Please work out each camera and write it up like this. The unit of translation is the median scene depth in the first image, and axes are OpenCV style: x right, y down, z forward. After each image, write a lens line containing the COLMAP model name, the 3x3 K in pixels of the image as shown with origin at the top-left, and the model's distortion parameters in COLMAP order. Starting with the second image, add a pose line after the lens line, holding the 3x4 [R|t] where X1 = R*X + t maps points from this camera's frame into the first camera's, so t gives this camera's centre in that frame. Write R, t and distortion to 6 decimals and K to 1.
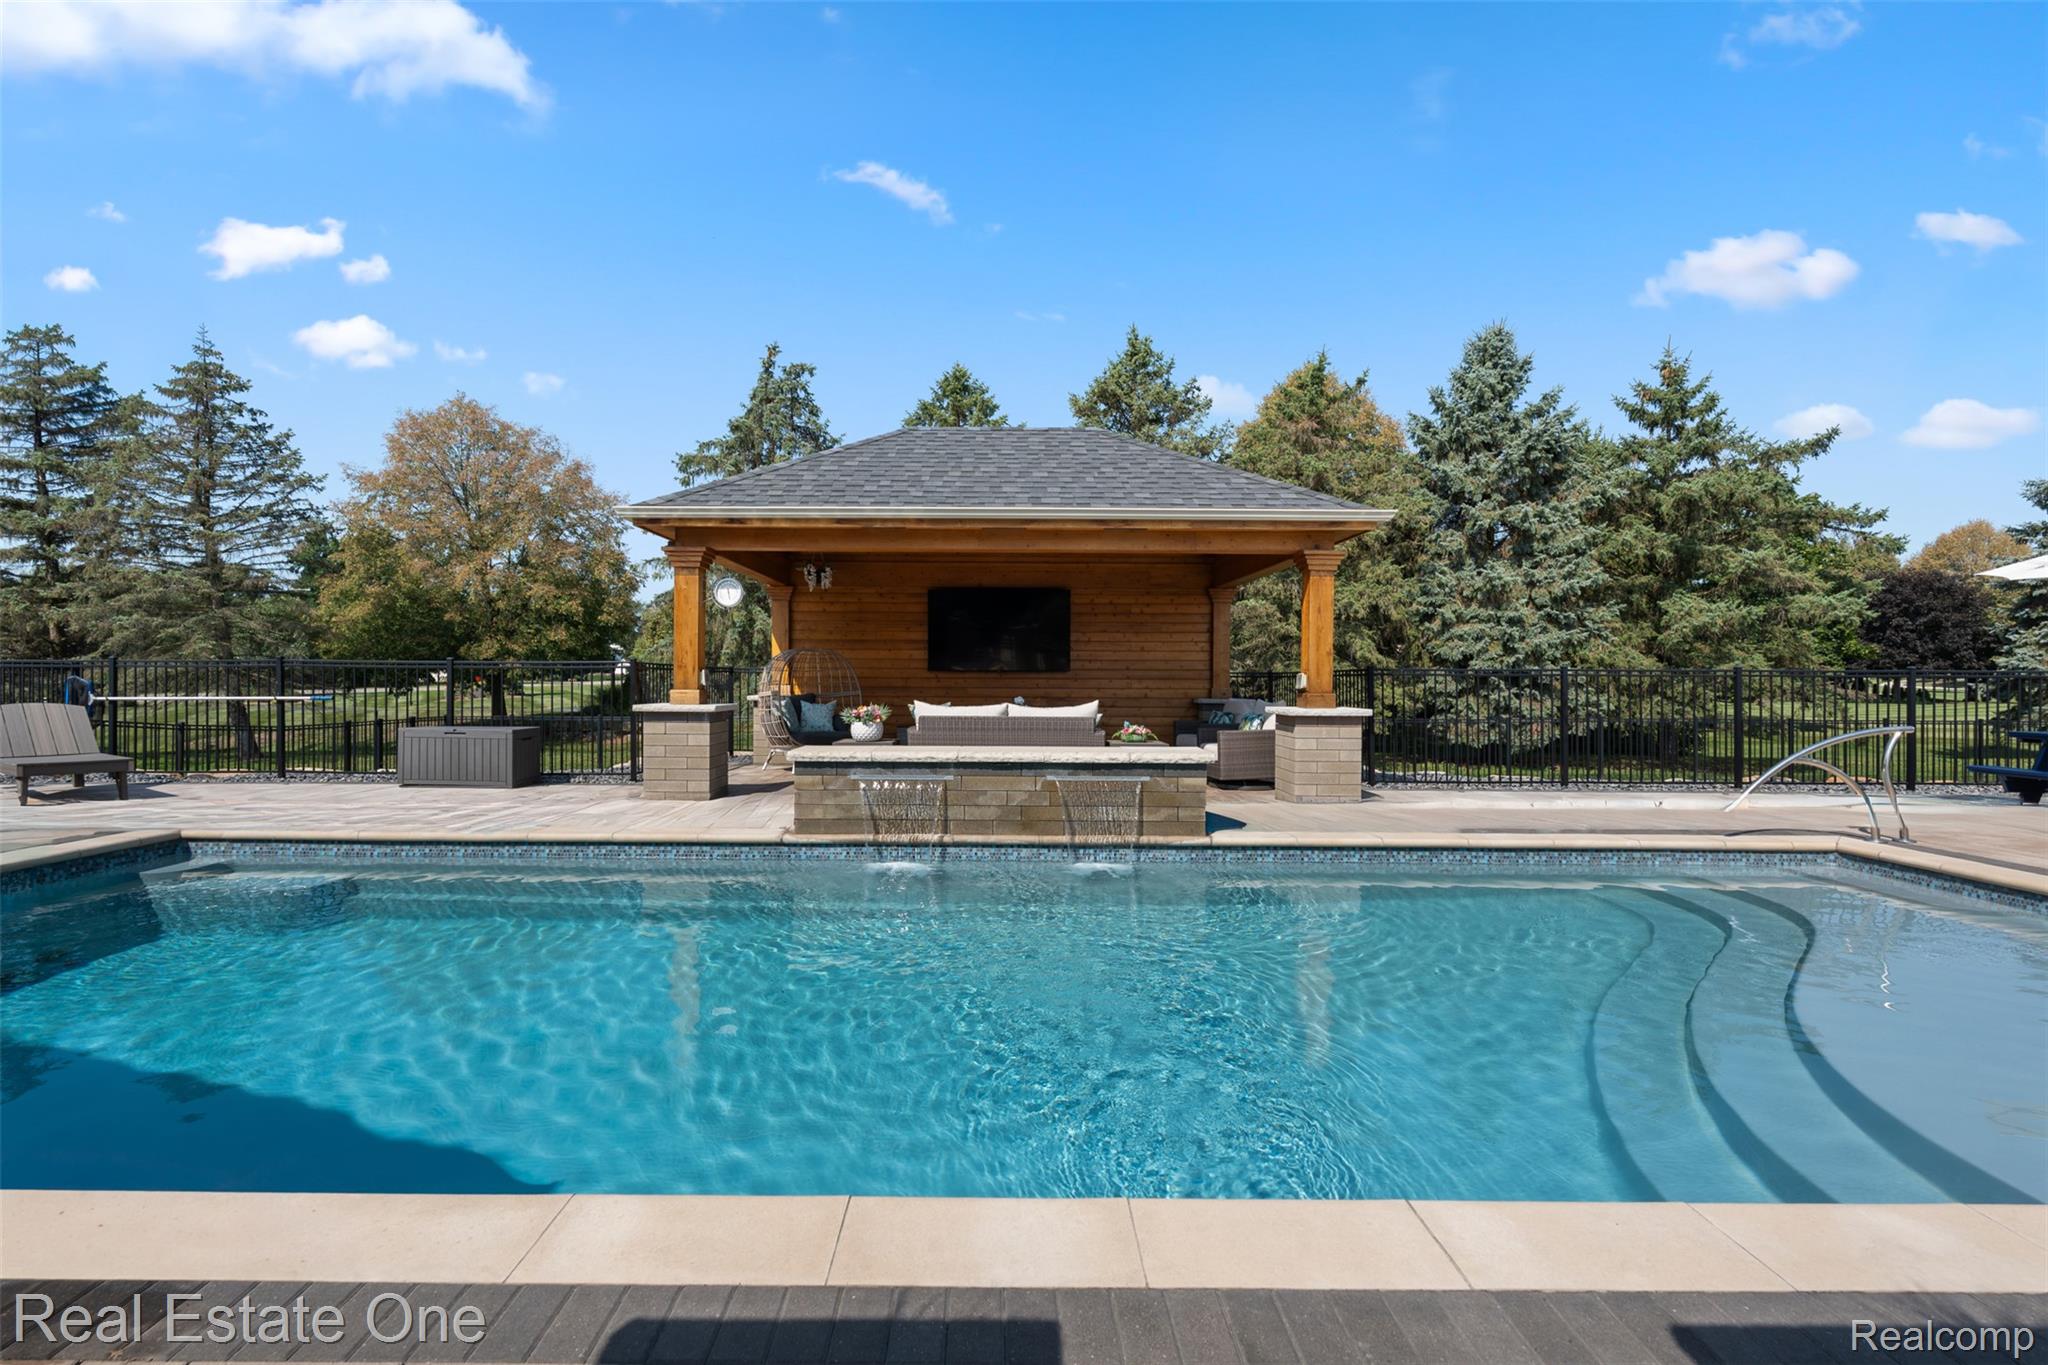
lens RADIAL K [[917.2, 0, 995.3], [0, 917.2, 677.7], [0, 0, 1]] dist [-0.000983, -0.000375]
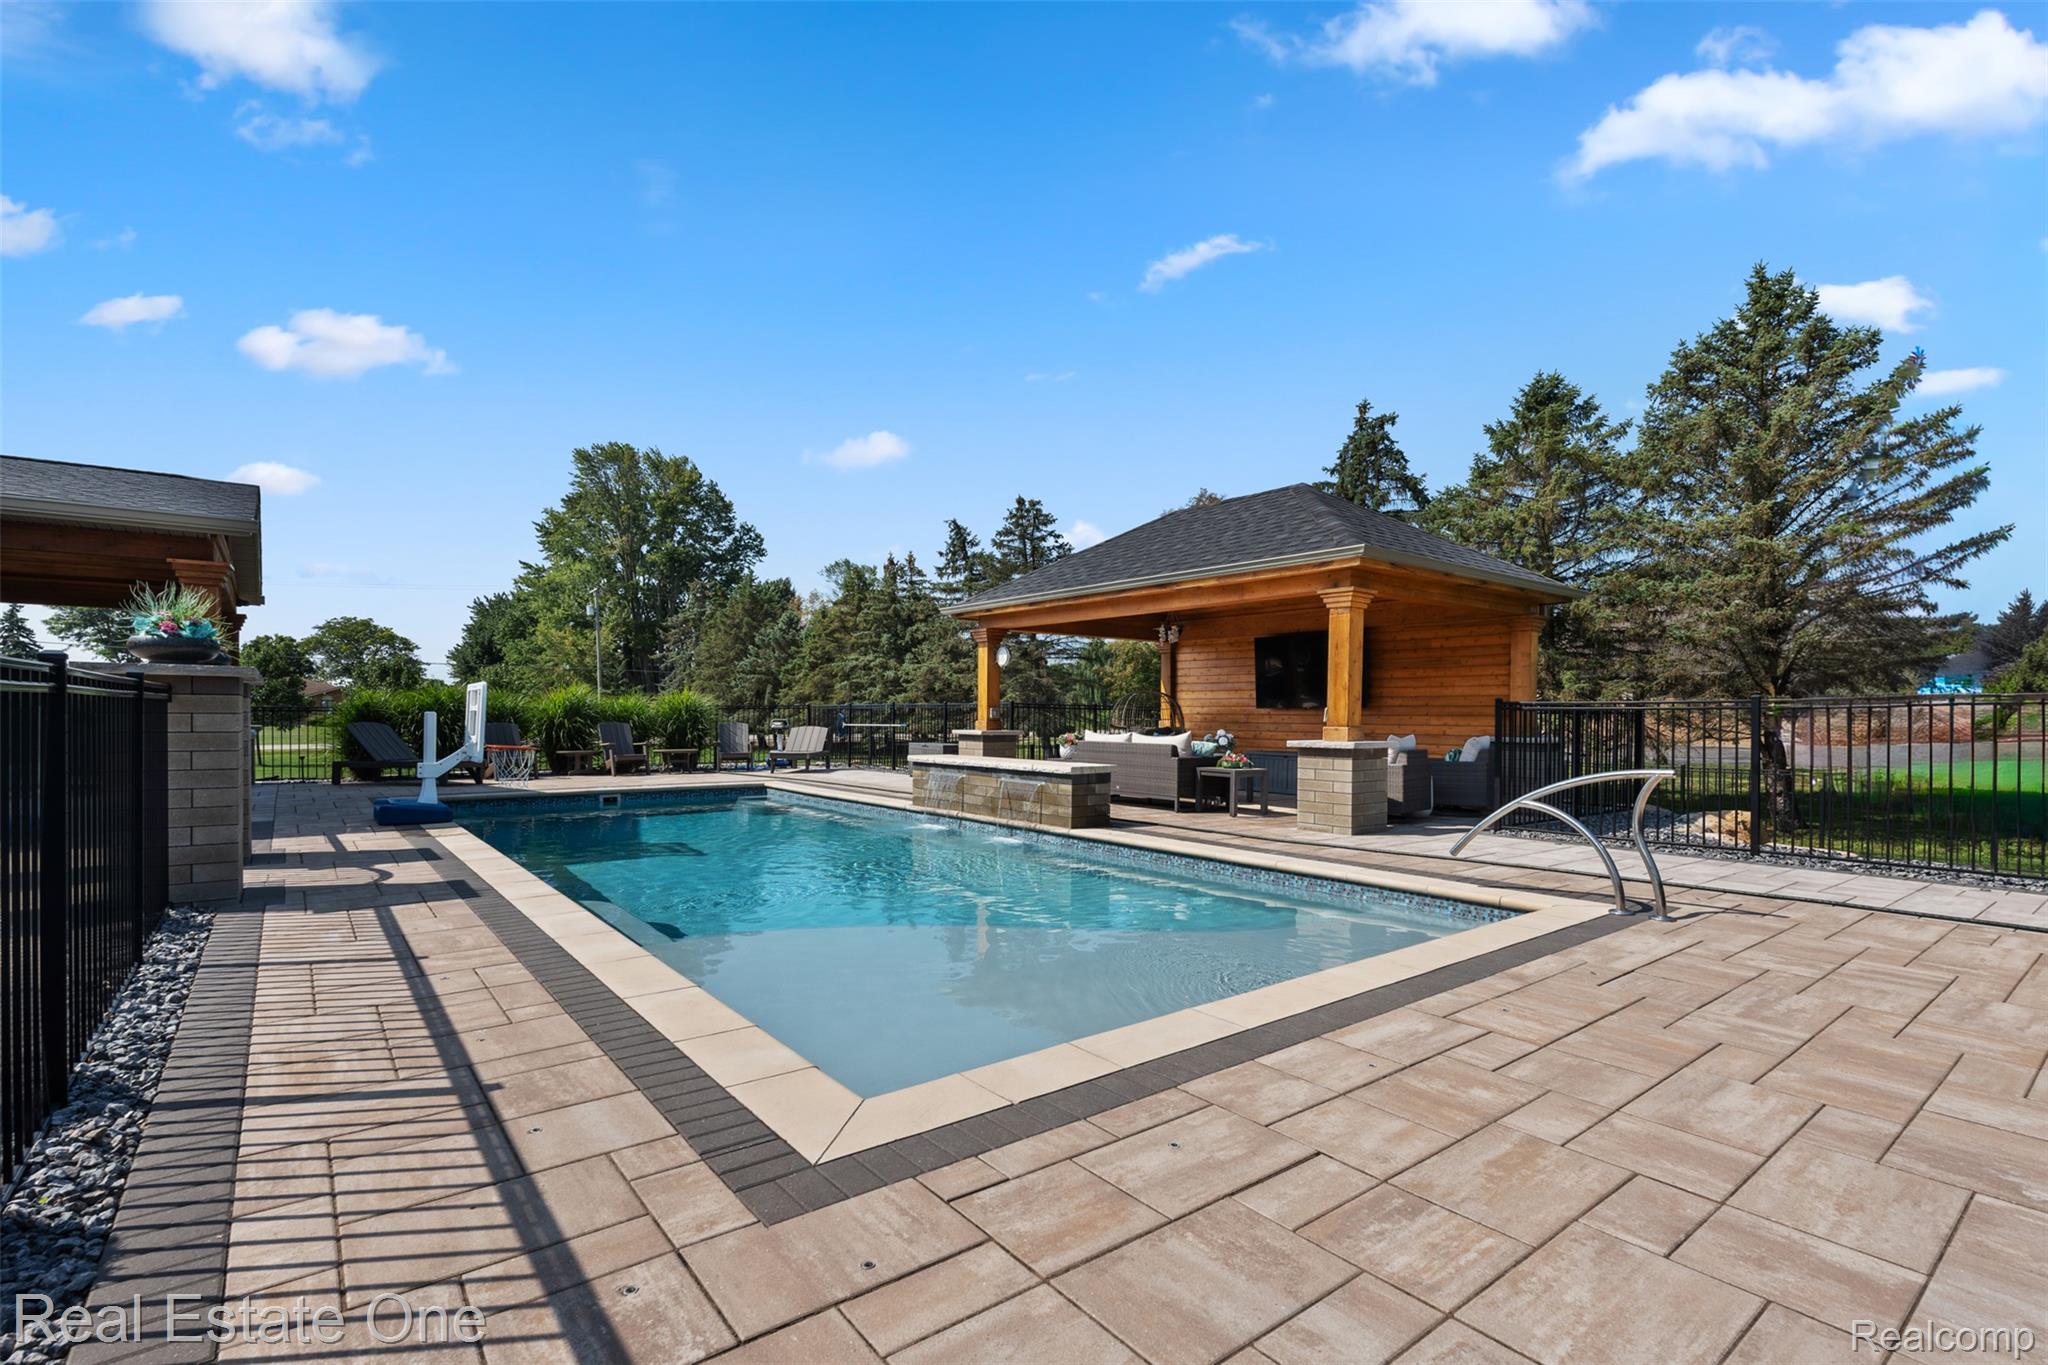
lens RADIAL K [[944.1, 0, 1043.8], [0, 944.1, 709.9], [0, 0, 1]] dist [-0.001918, -0.000046]
pose [[0.631895, -0.004937, -0.775038, 0.400182], [-0.002821, 0.999958, -0.008670, 0.003191], [0.775049, 0.007665, 0.631855, 0.028054]]
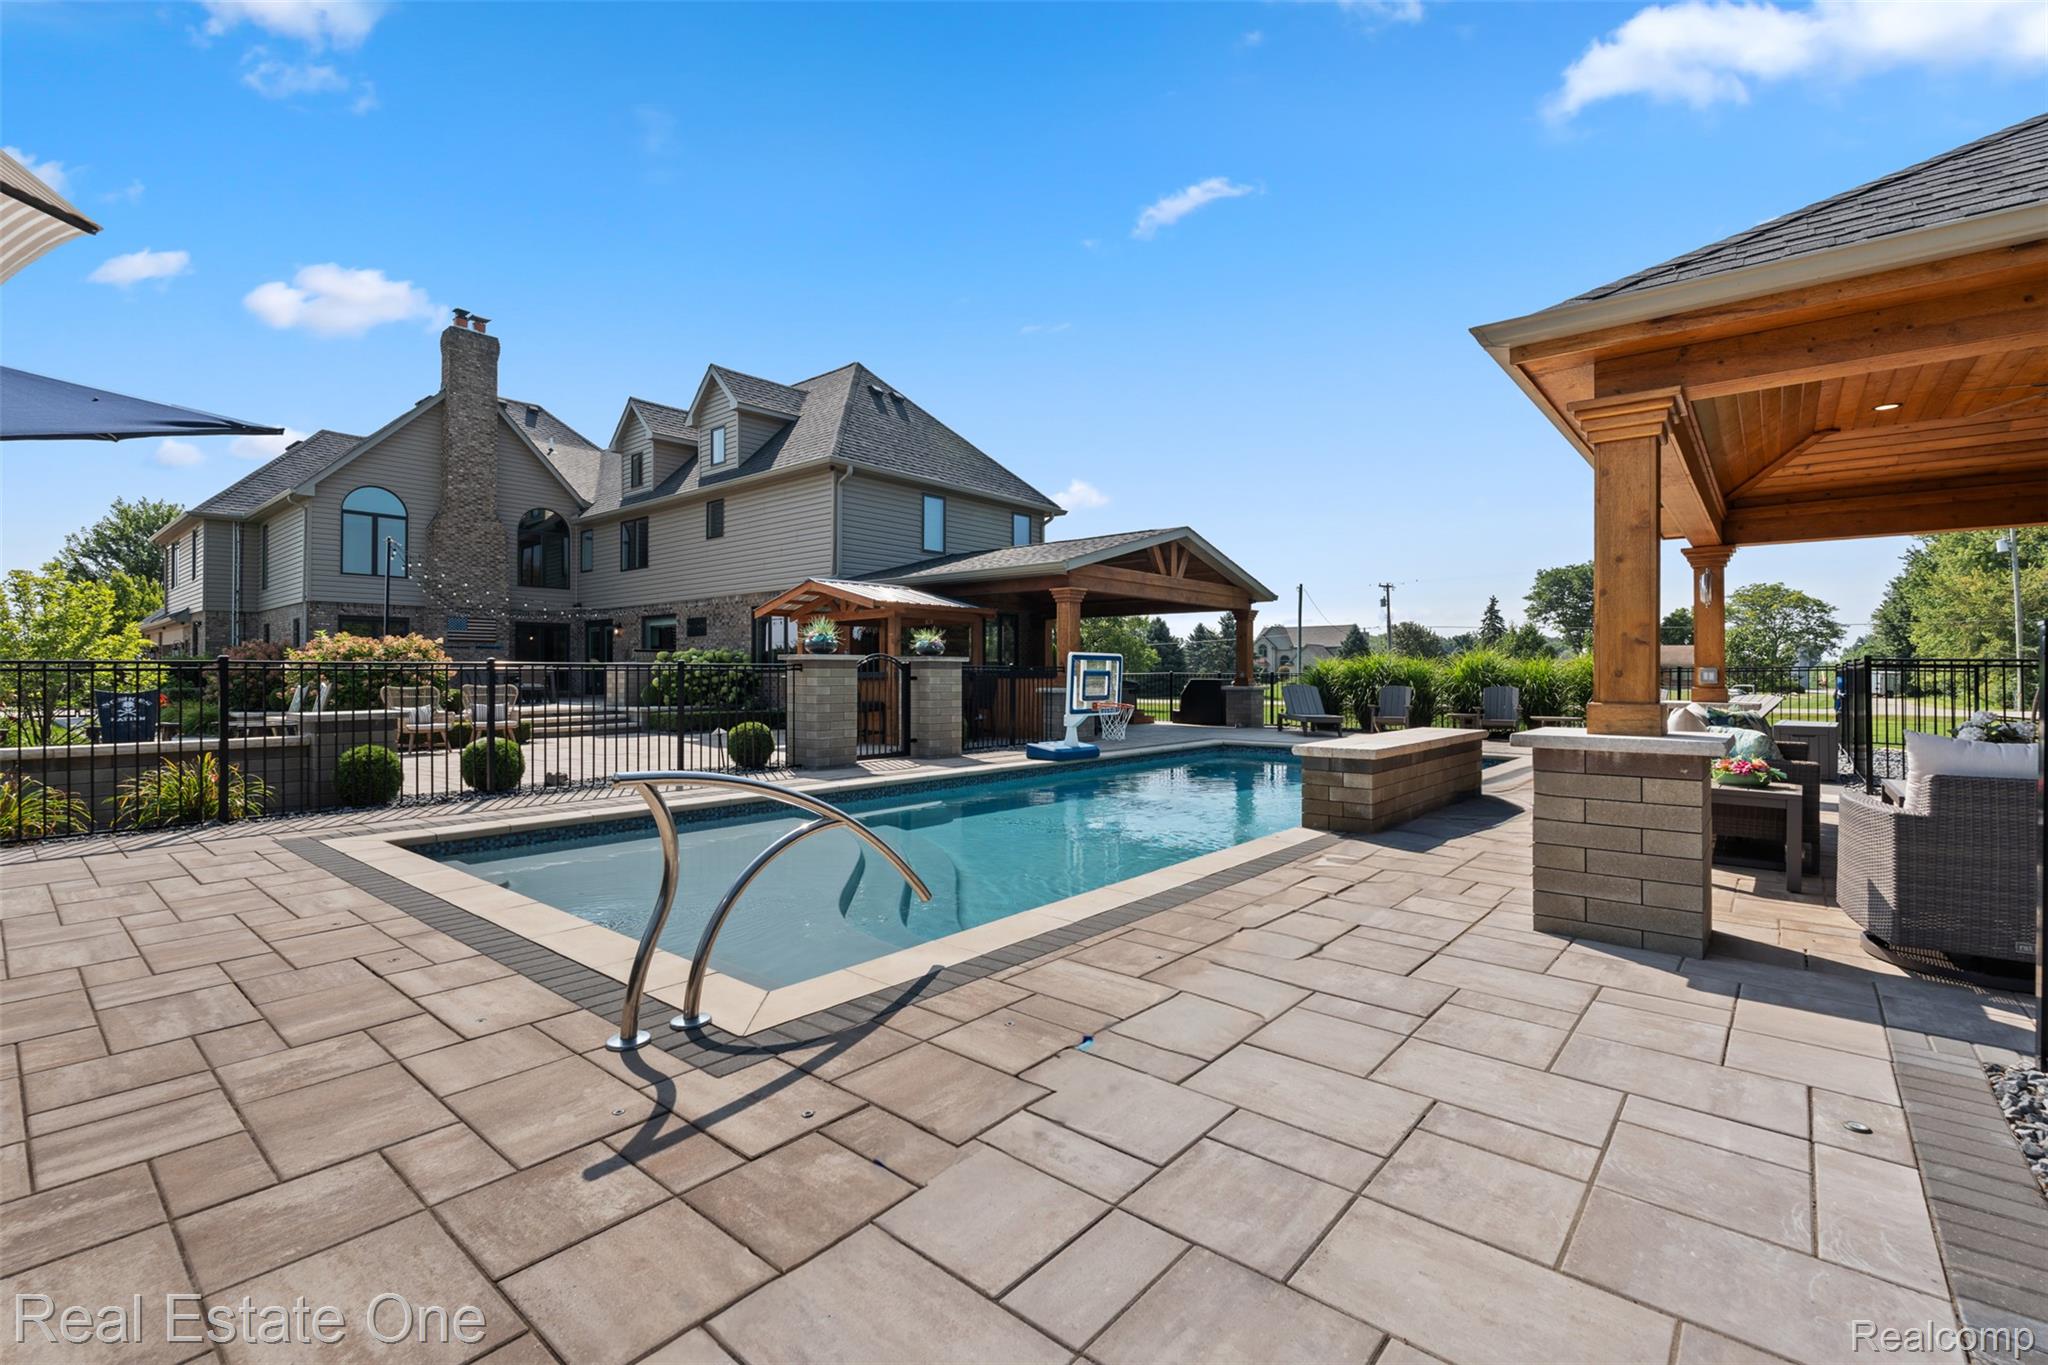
lens RADIAL K [[920.7, 0, 1025.1], [0, 920.7, 662.2], [0, 0, 1]] dist [-0.002894, -0.000426]
pose [[-0.644523, -0.017487, -0.764385, 0.399124], [-0.007542, 0.999835, -0.016514, 0.003498], [0.764548, -0.004879, -0.644548, 0.463838]]
